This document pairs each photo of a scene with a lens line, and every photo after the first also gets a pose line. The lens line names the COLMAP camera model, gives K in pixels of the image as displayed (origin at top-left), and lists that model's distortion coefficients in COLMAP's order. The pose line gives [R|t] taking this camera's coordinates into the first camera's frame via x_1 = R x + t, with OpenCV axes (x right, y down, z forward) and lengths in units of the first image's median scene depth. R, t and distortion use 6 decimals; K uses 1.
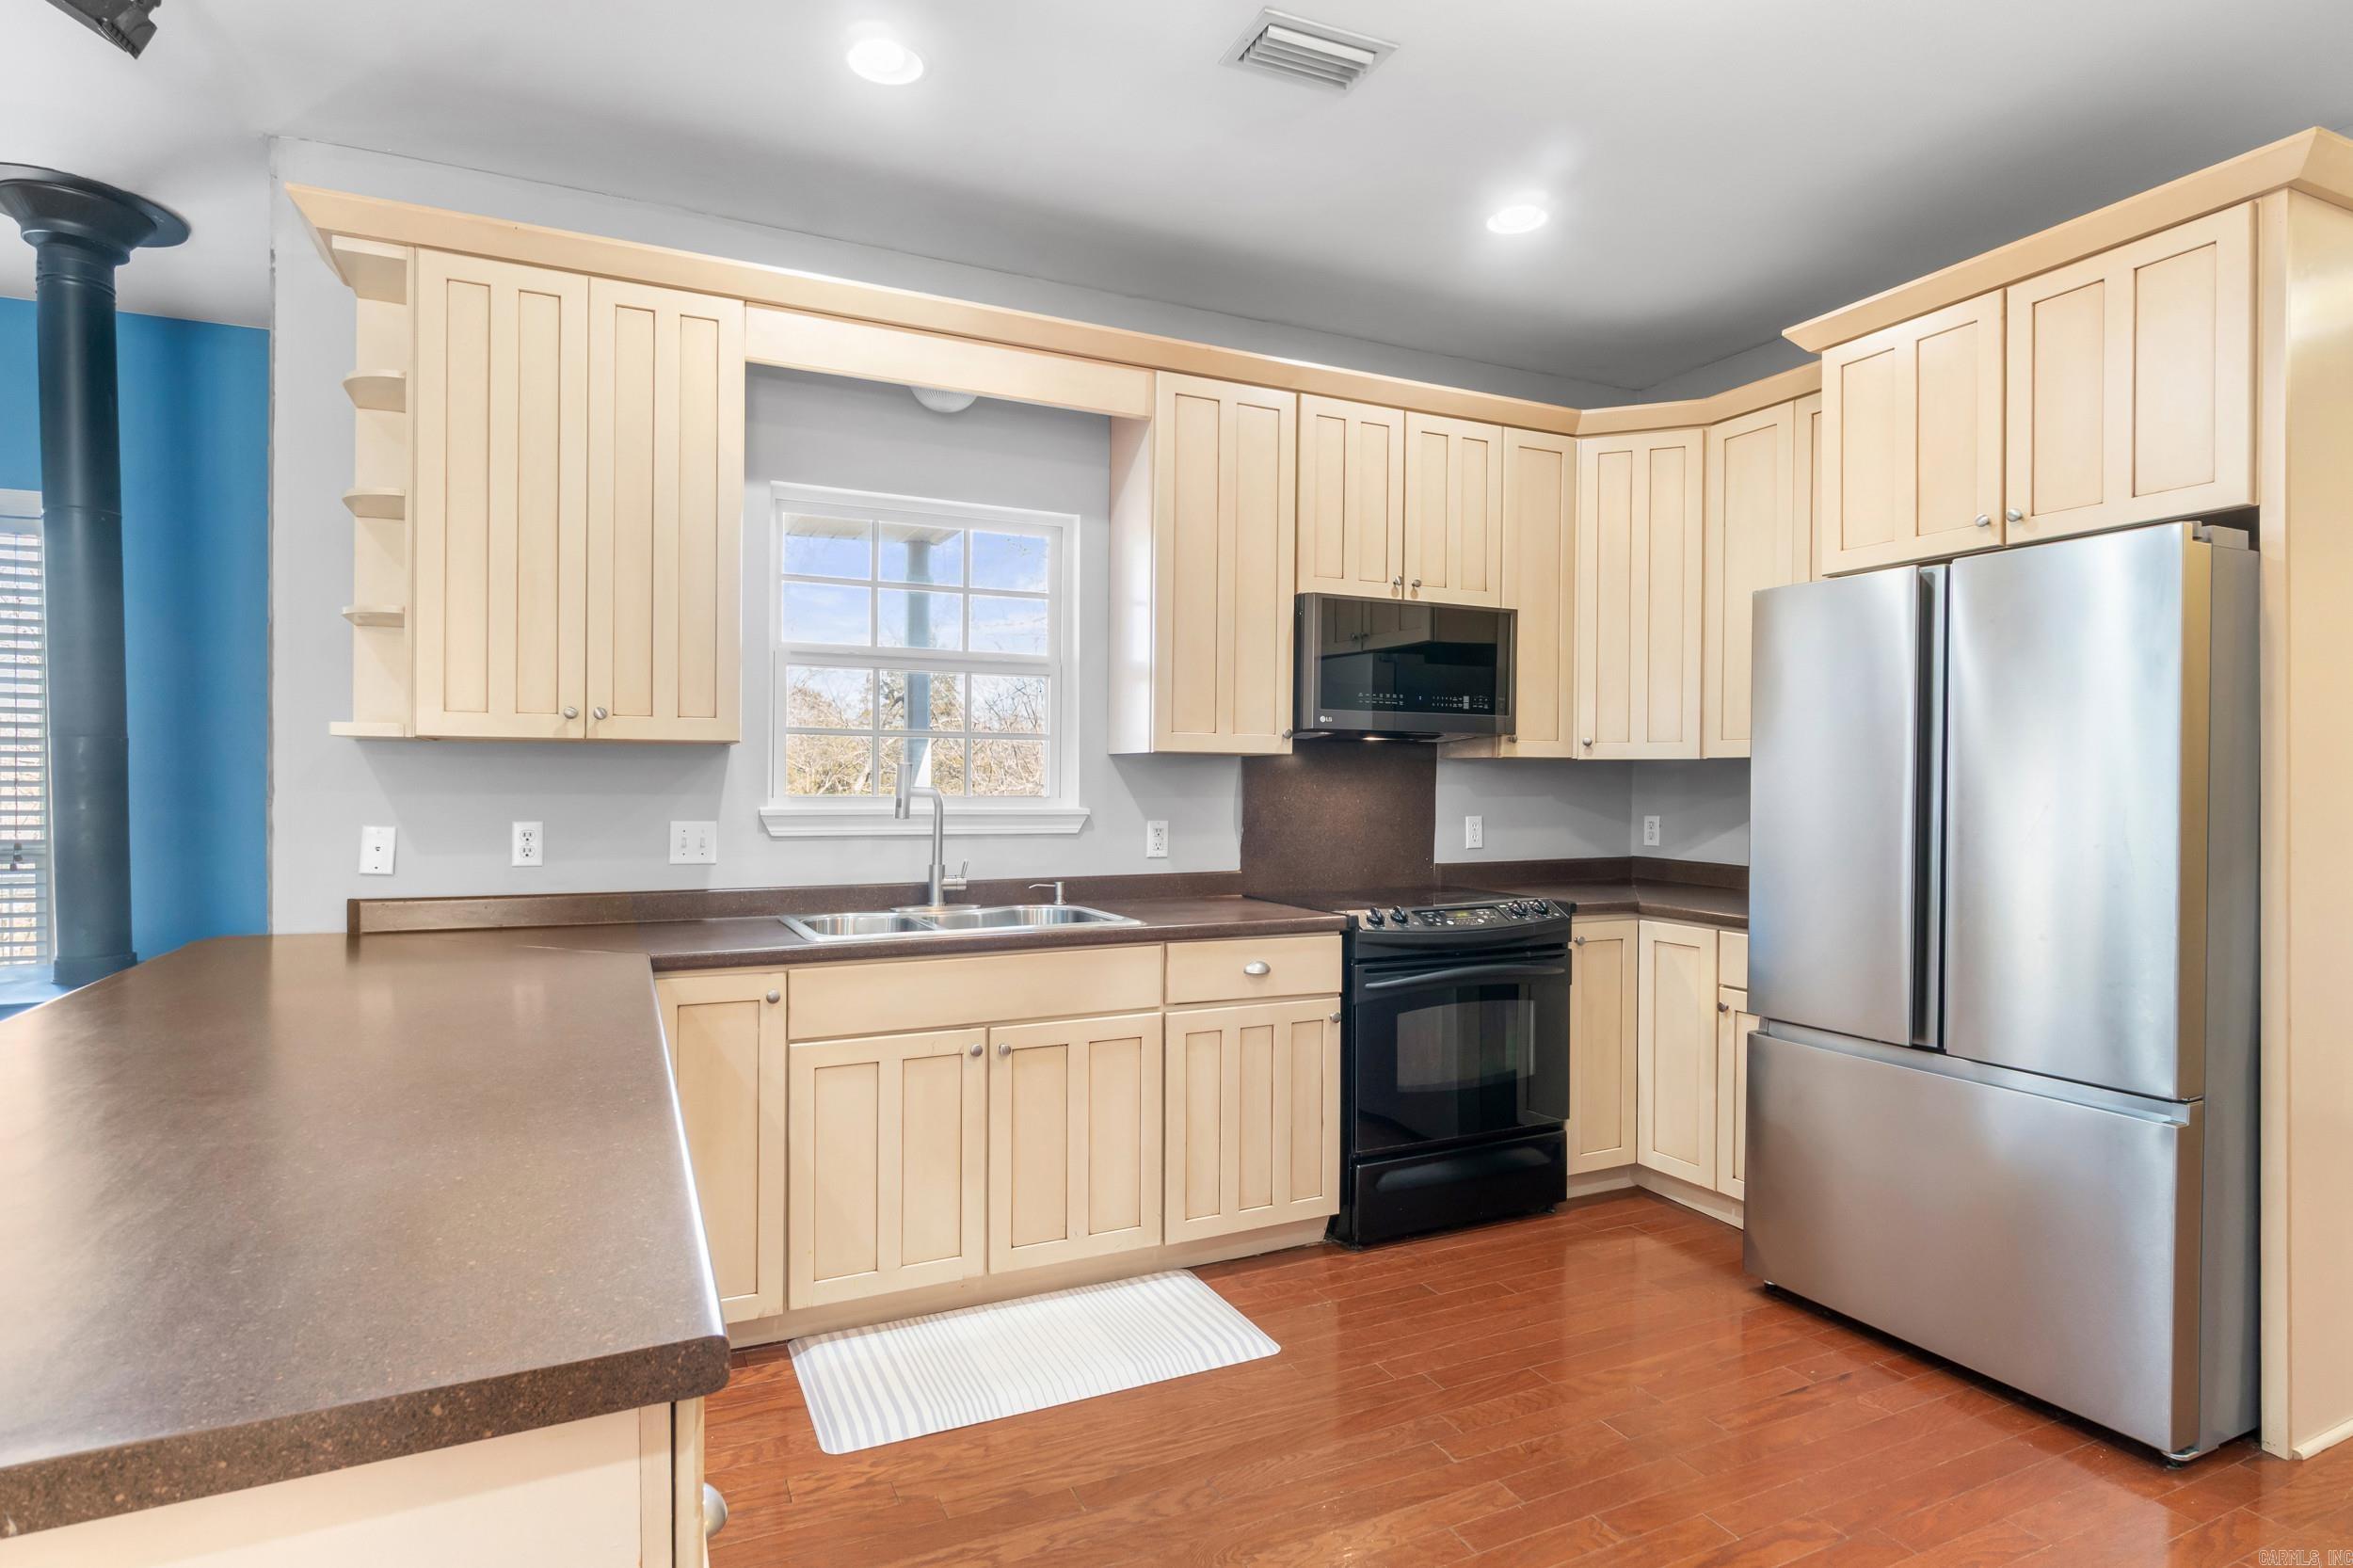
lens RADIAL K [[1209.1, 0, 1168.9], [0, 1209.1, 788.4], [0, 0, 1]] dist [-0.002033, -0.000448]
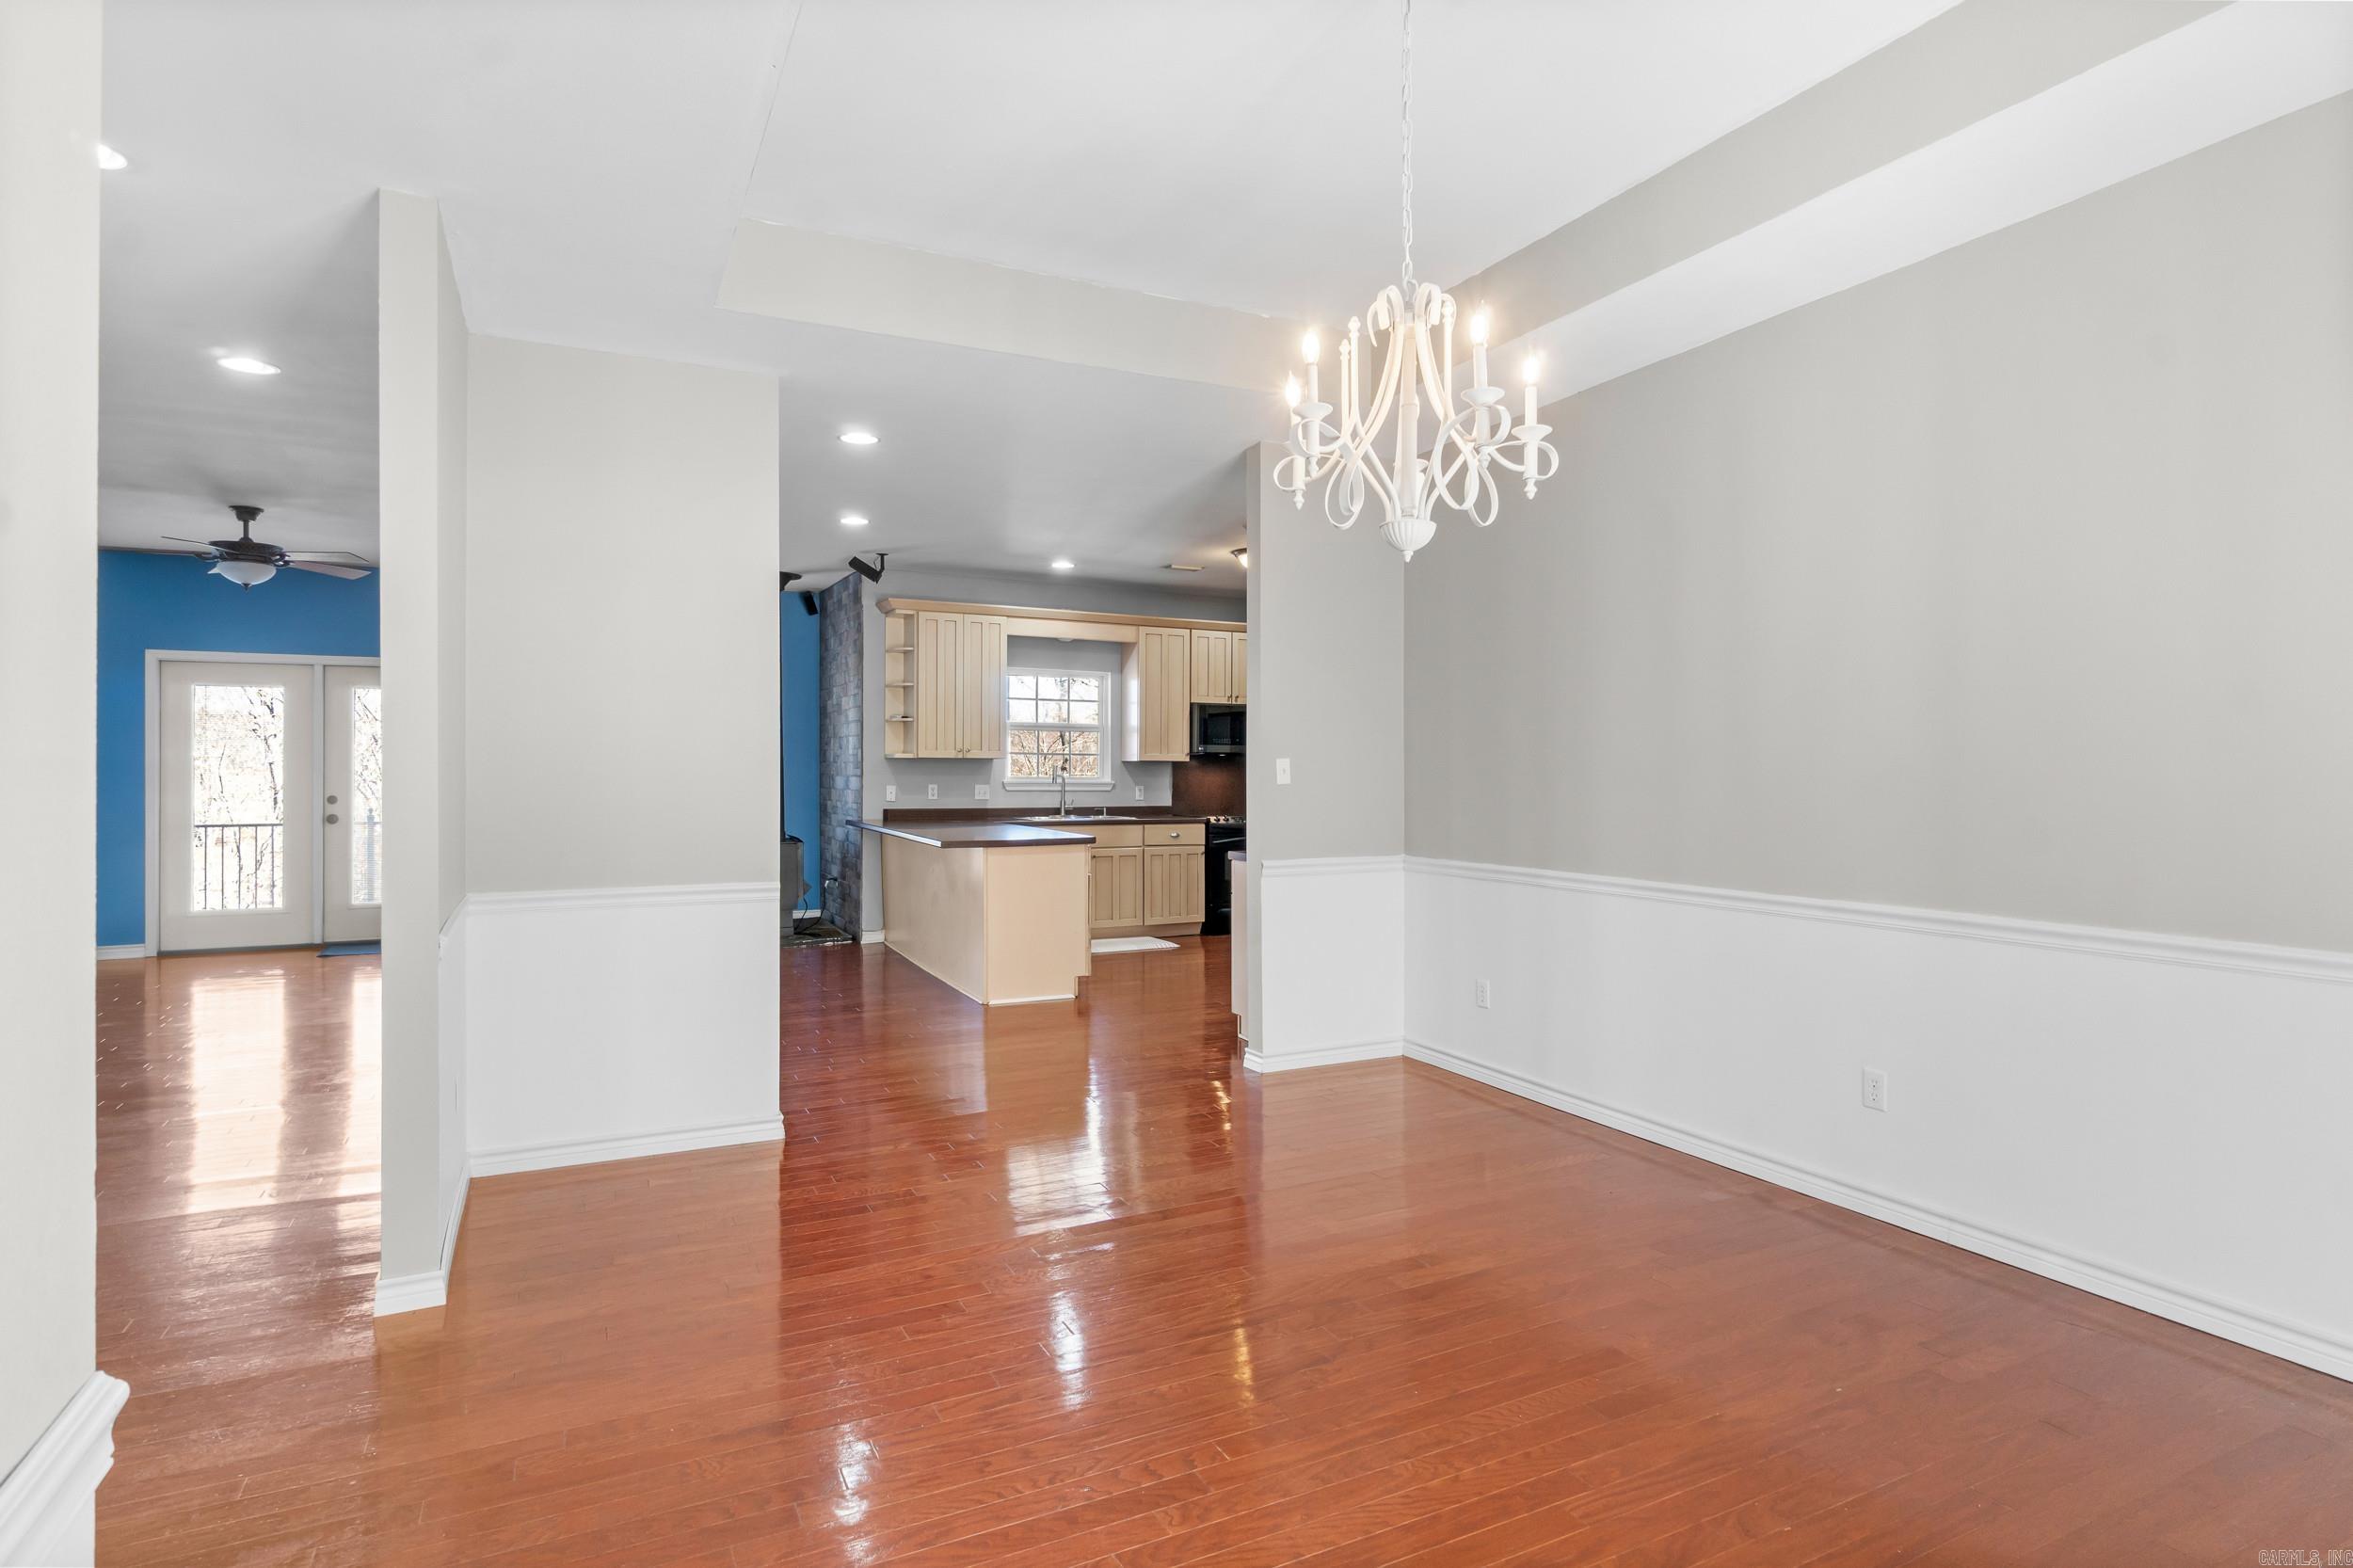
lens RADIAL K [[1231.7, 0, 1174.3], [0, 1231.7, 772.0], [0, 0, 1]] dist [-0.005030, -0.000405]
pose [[0.999692, -0.002969, 0.024625, -0.001814], [0.003224, 0.999942, -0.010308, 0.026449], [-0.024593, 0.010384, 0.999644, -1.883374]]
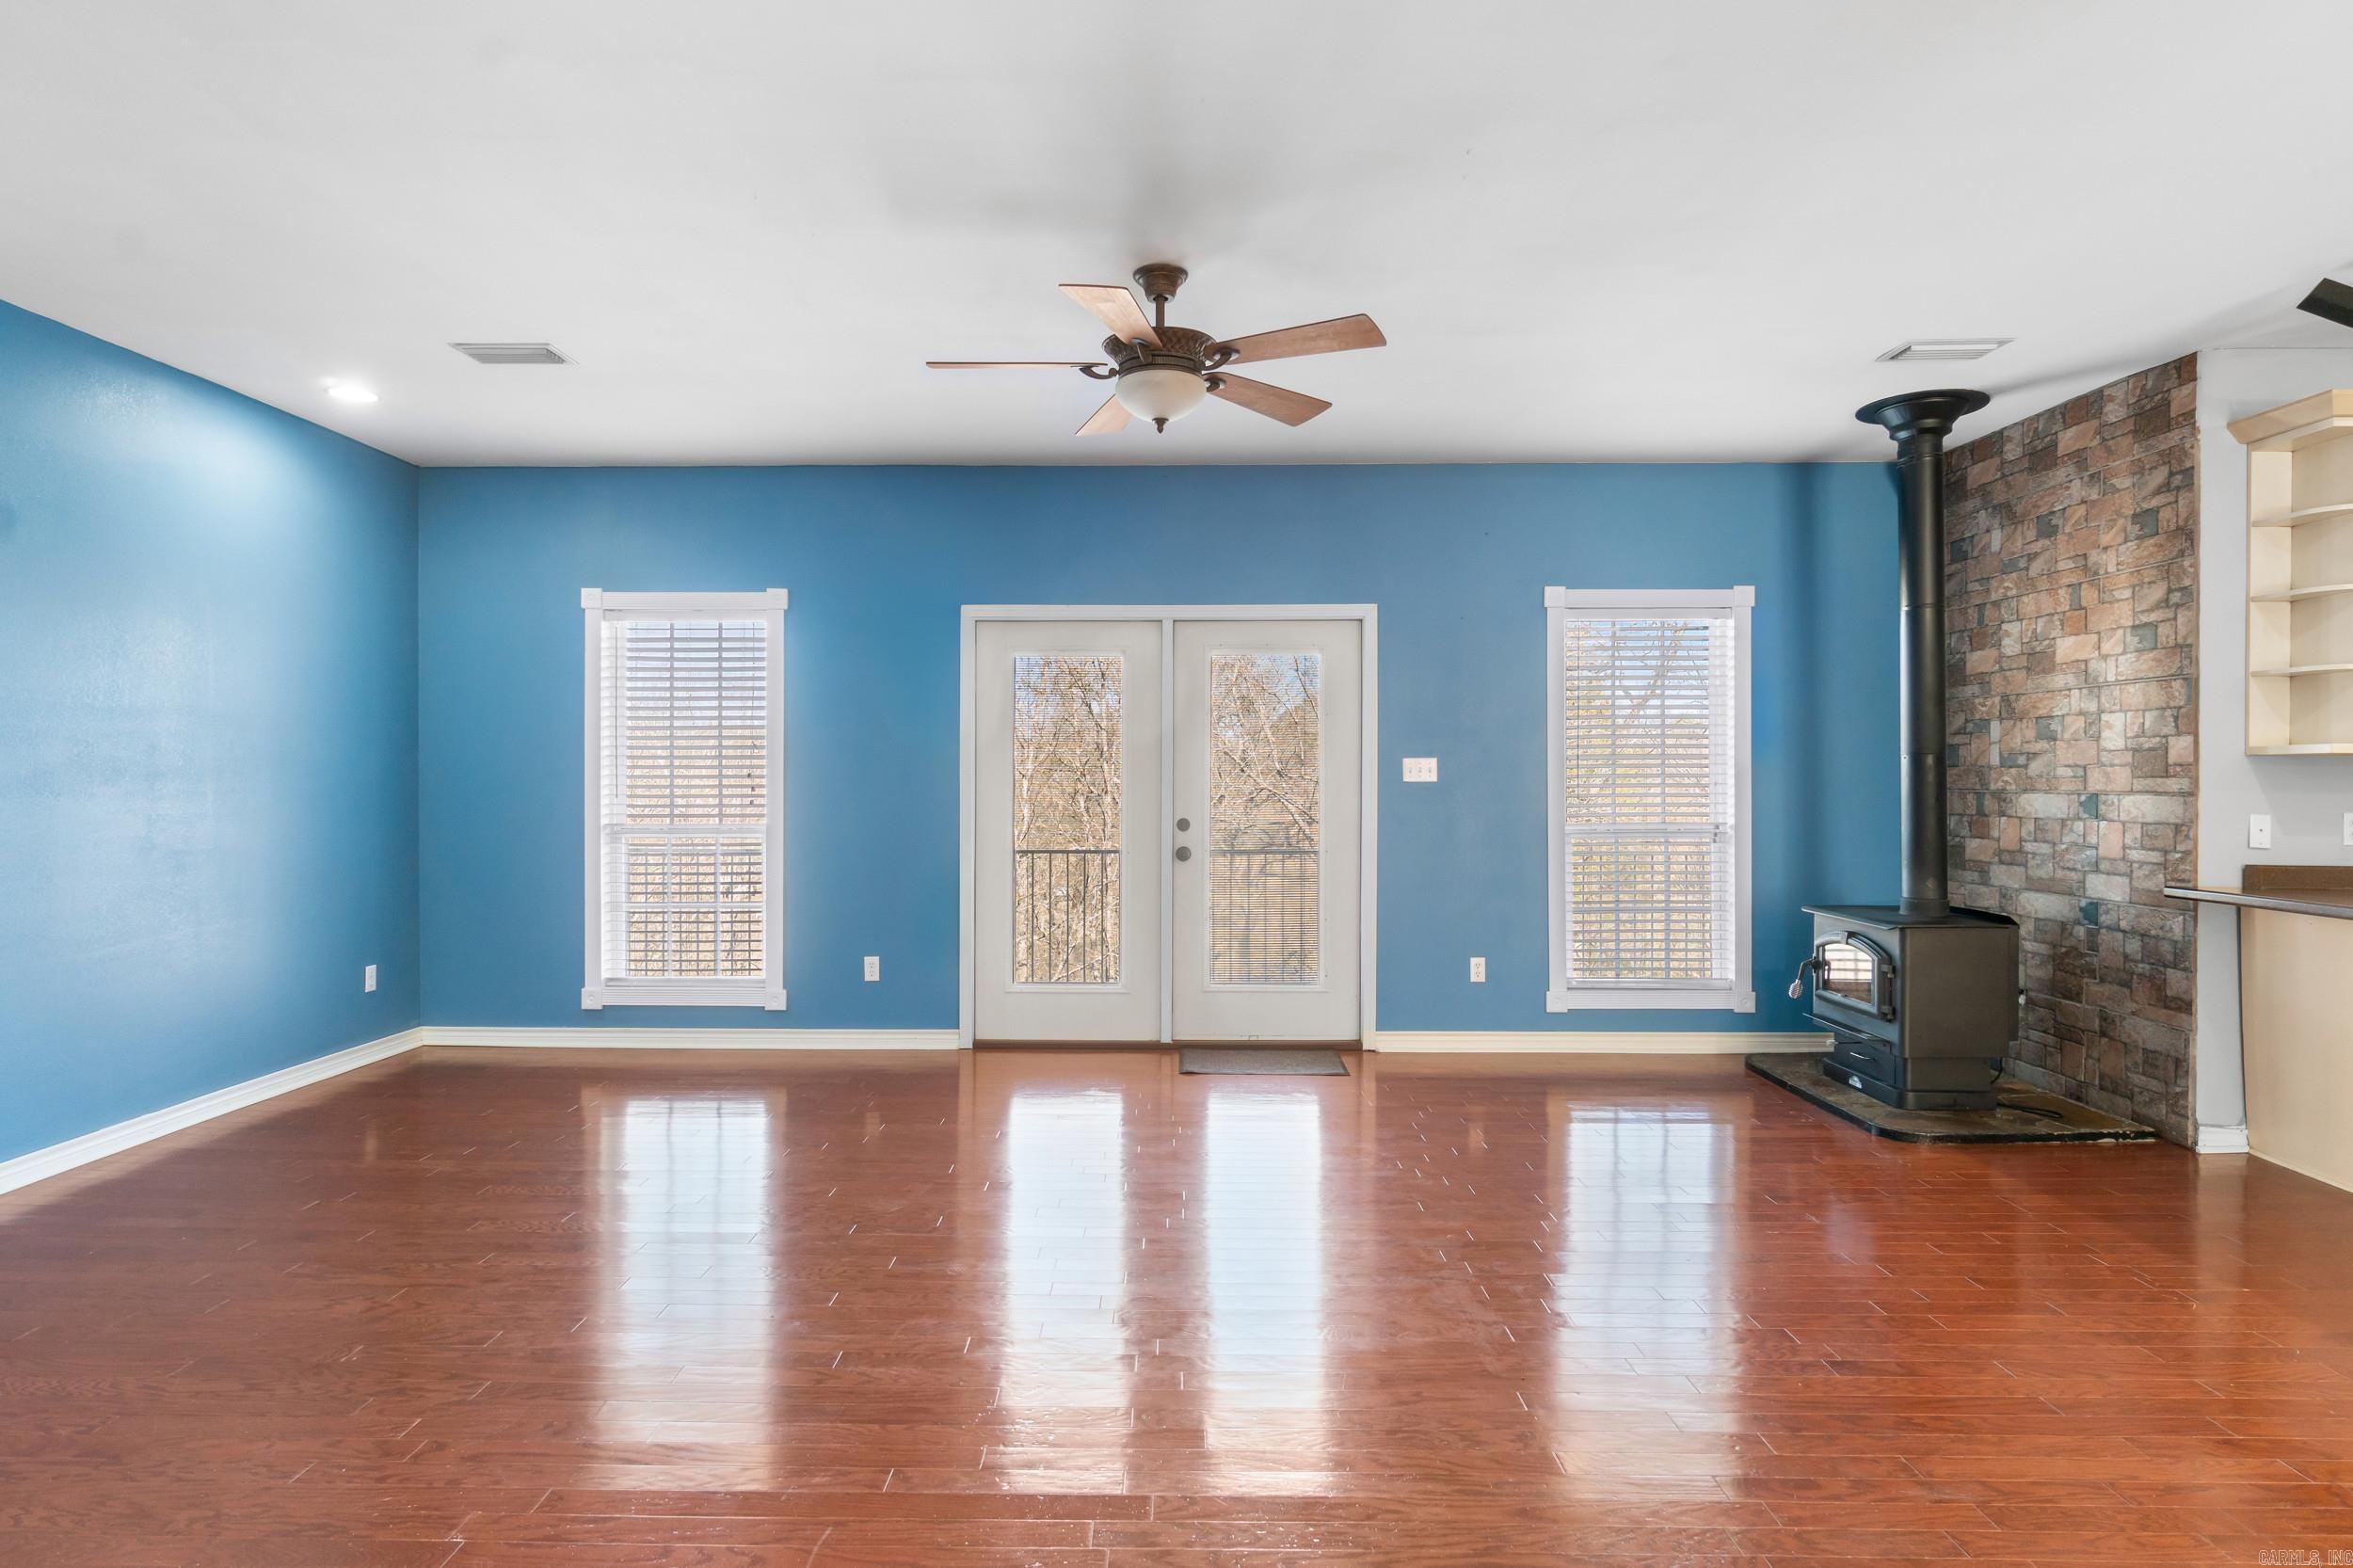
lens RADIAL K [[1209.1, 0, 1168.9], [0, 1209.1, 788.4], [0, 0, 1]] dist [-0.002033, -0.000448]
pose [[0.901998, 0.001413, -0.431738, -1.036334], [-0.003138, 0.999990, -0.003285, 0.006938], [0.431729, 0.004318, 0.901993, -0.741497]]
